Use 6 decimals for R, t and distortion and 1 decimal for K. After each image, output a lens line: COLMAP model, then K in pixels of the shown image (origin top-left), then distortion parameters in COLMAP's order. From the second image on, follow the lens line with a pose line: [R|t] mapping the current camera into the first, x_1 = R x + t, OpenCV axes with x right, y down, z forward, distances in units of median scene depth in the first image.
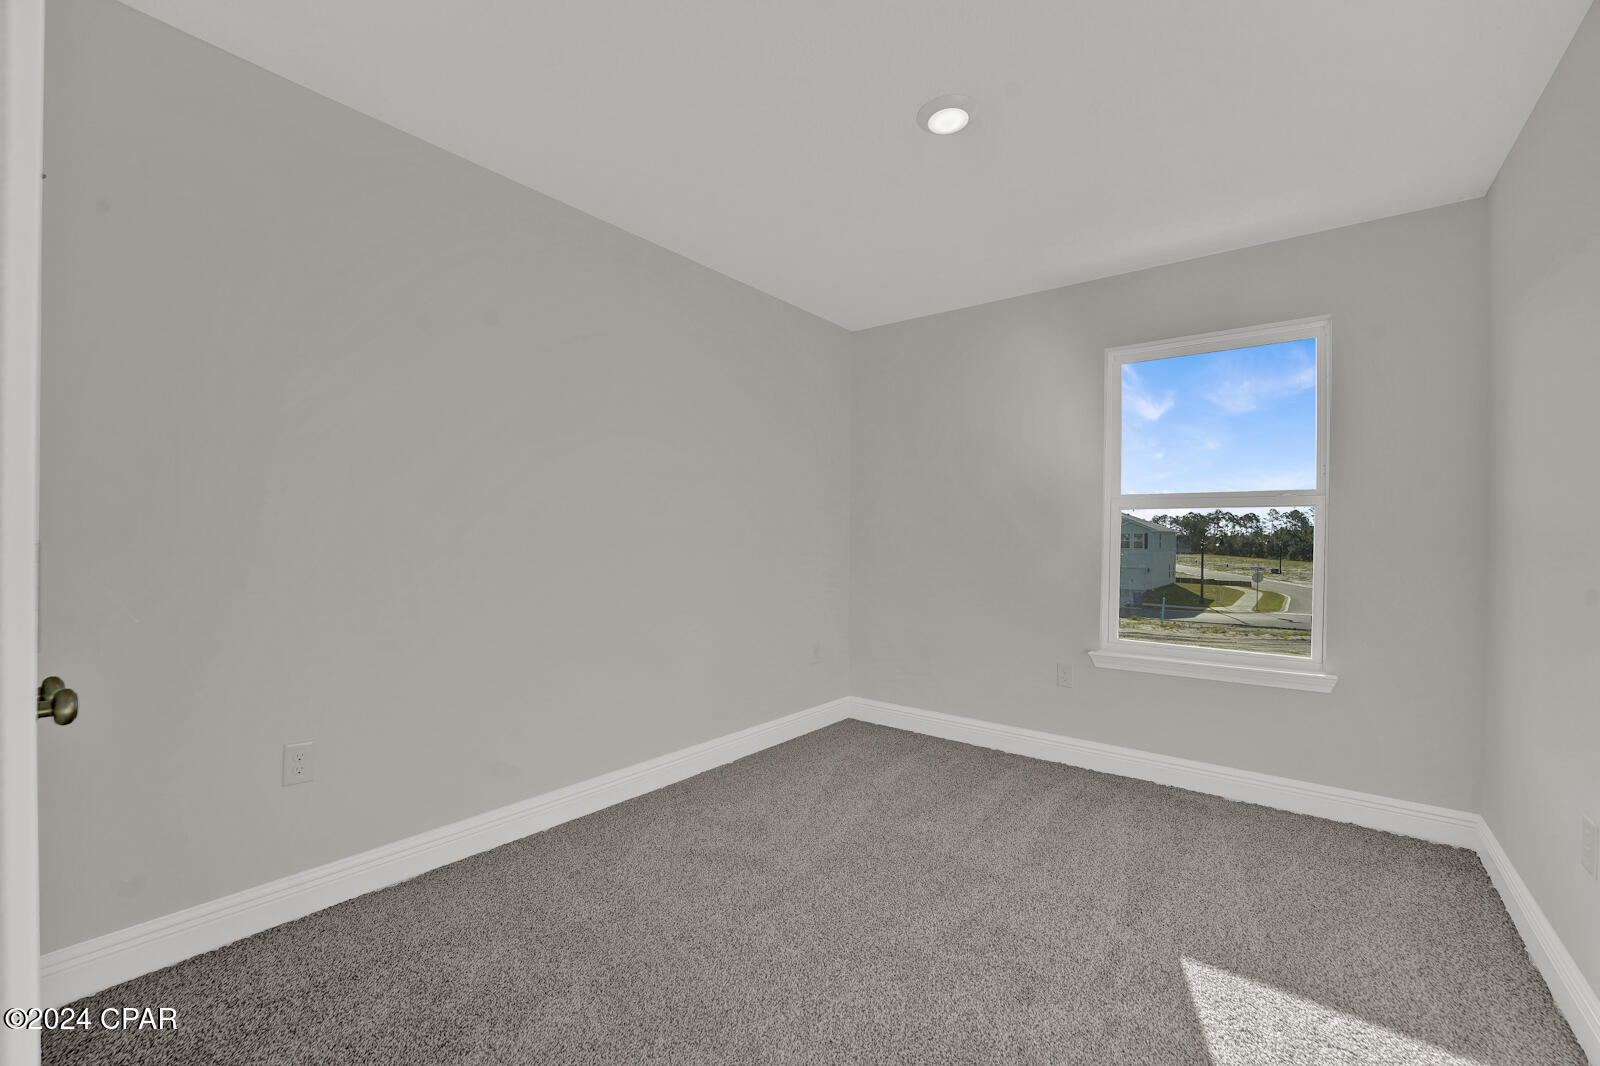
lens RADIAL K [[649.3, 0, 795.0], [0, 649.3, 536.0], [0, 0, 1]] dist [-0.030675, 0.003678]
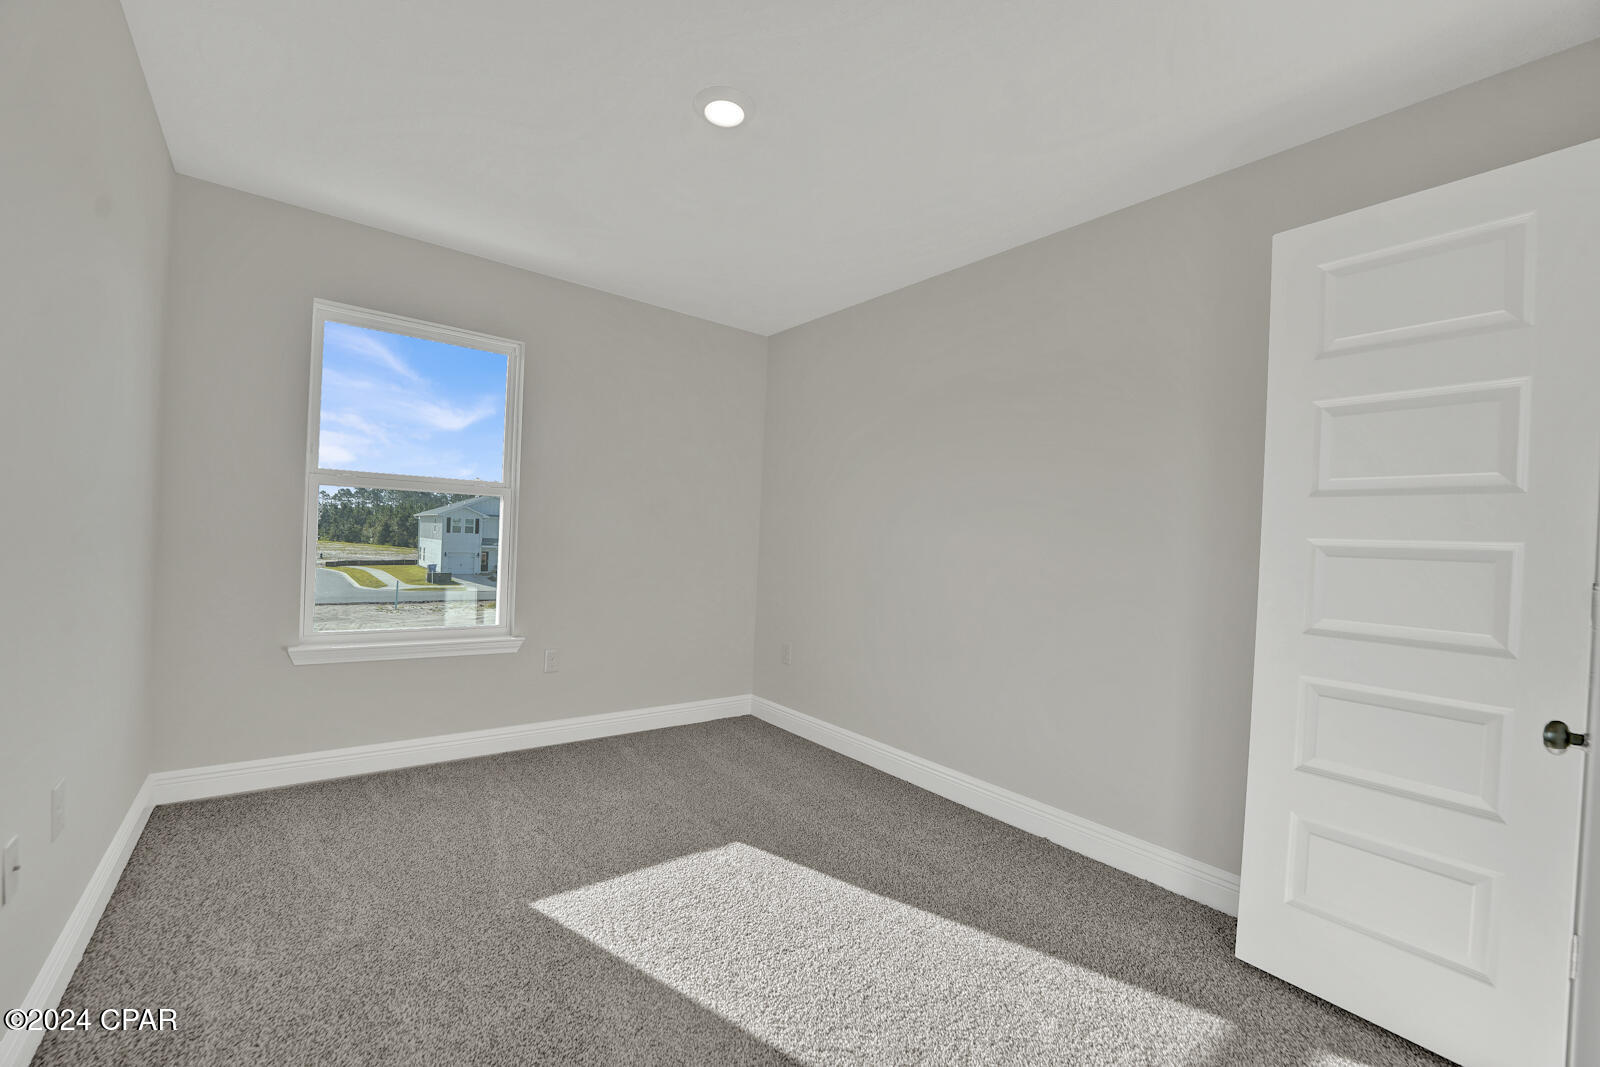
lens RADIAL K [[649.3, 0, 795.0], [0, 649.3, 536.5], [0, 0, 1]] dist [-0.030675, 0.003678]
pose [[0.243370, 0.012693, 0.969851, -0.374303], [-0.048047, 0.998845, -0.001016, 0.001546], [-0.968743, -0.046351, 0.243698, 0.302094]]
